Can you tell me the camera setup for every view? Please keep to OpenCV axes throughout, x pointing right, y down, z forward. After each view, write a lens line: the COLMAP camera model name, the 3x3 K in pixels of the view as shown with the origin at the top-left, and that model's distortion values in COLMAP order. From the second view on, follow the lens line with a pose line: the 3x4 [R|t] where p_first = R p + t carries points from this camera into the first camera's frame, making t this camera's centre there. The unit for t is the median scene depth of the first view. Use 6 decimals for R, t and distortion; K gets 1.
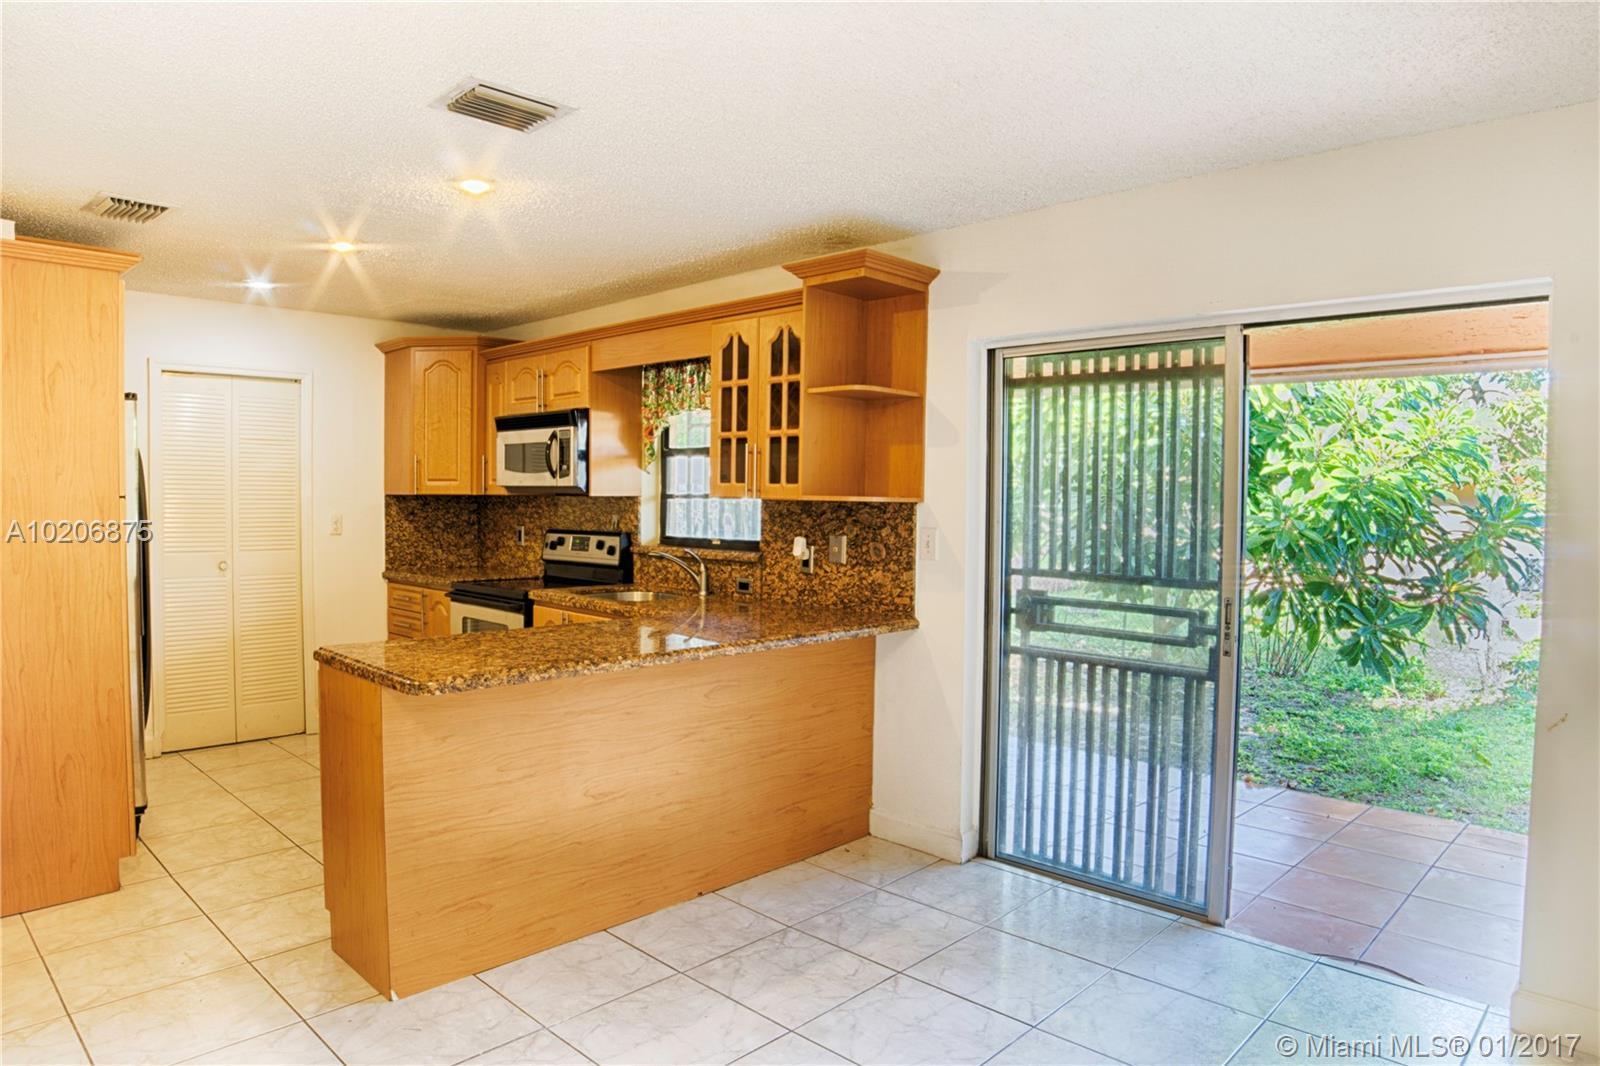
lens RADIAL K [[992.9, 0, 800.0], [0, 992.9, 533.0], [0, 0, 1]] dist [-0.129168, 0.052774]
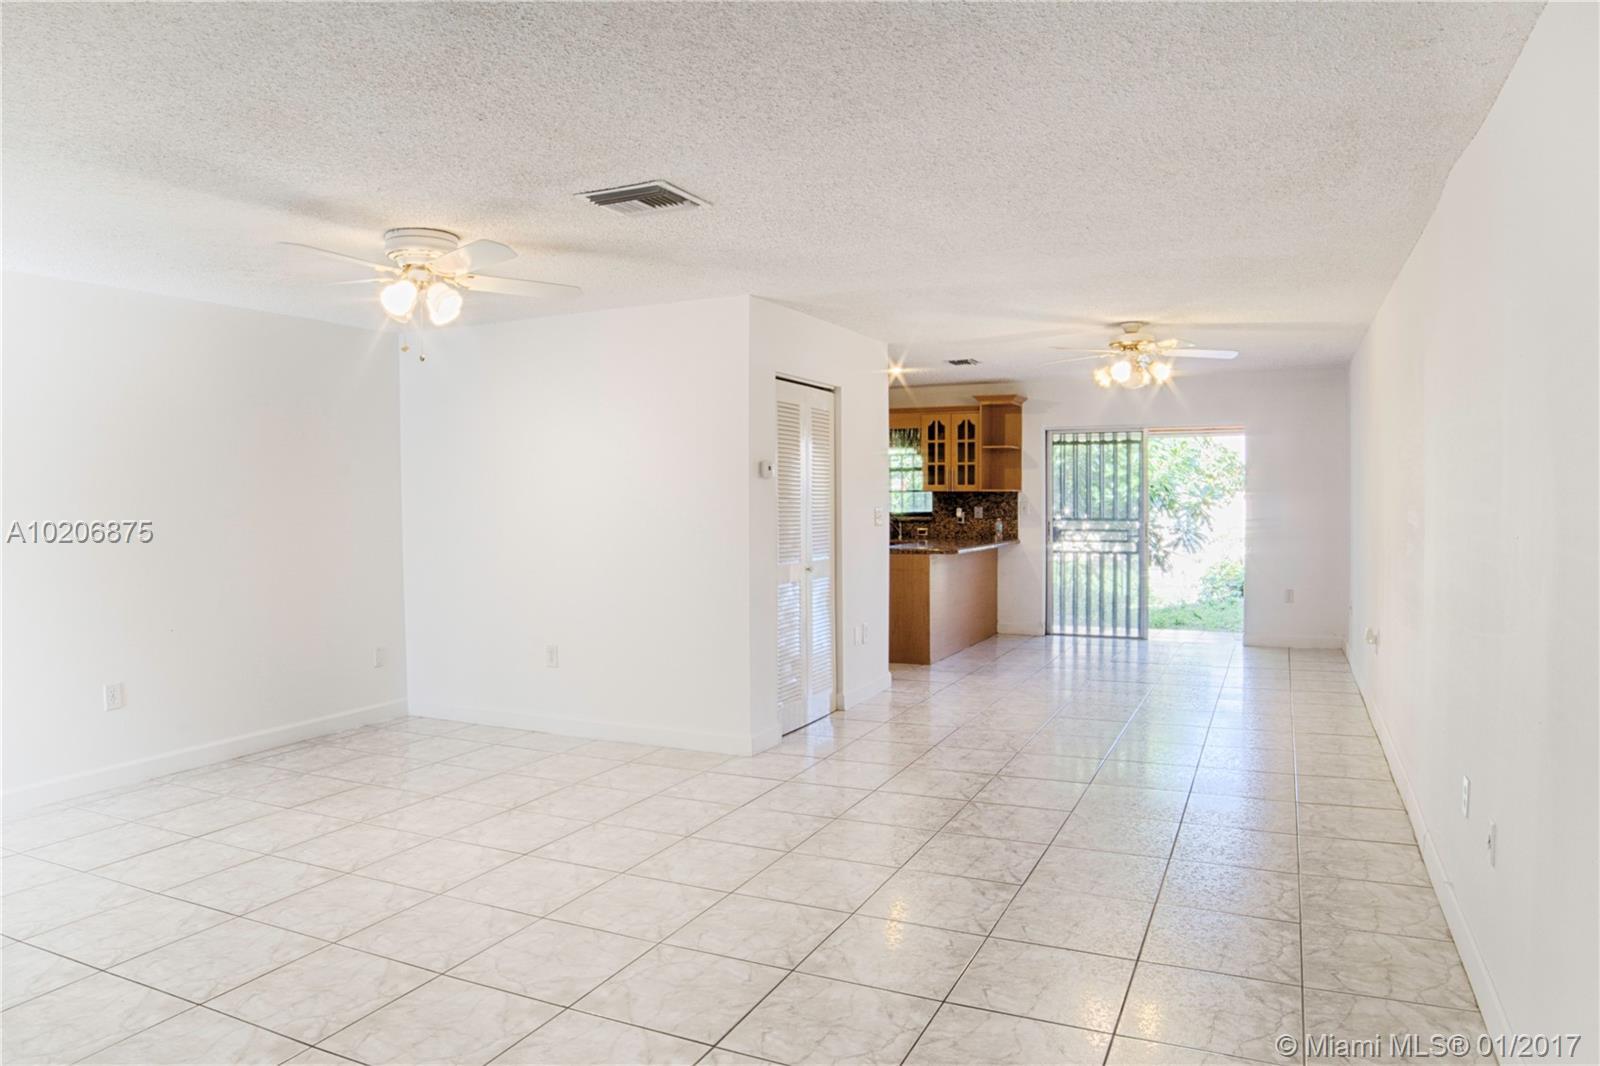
lens RADIAL K [[992.9, 0, 800.0], [0, 992.9, 533.0], [0, 0, 1]] dist [-0.129168, 0.052774]
pose [[0.952121, -0.030692, 0.304178, -1.031822], [0.030353, 0.999522, 0.005845, 0.036737], [-0.304212, 0.003668, 0.952597, -1.050128]]
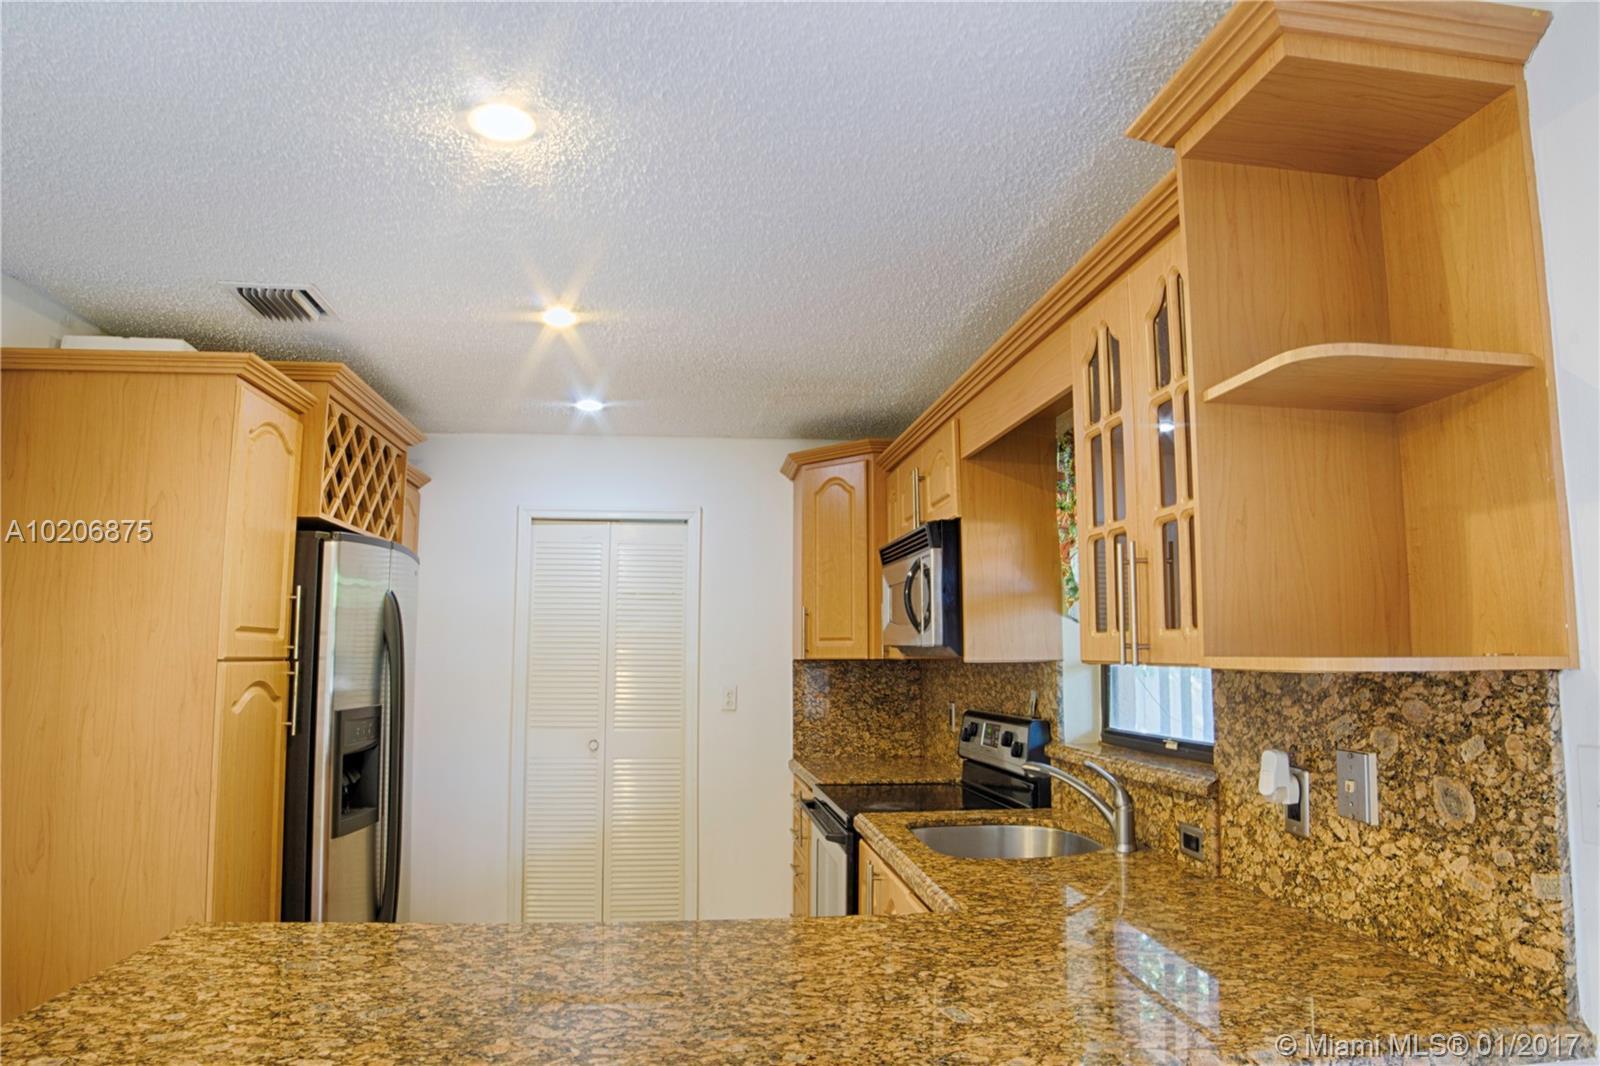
lens RADIAL K [[992.9, 0, 800.0], [0, 992.9, 533.0], [0, 0, 1]] dist [-0.129168, 0.052774]
pose [[0.780155, -0.085885, -0.619663, 0.105403], [-0.016176, 0.987431, -0.157222, -0.020362], [0.625377, 0.132681, 0.768960, 0.526112]]
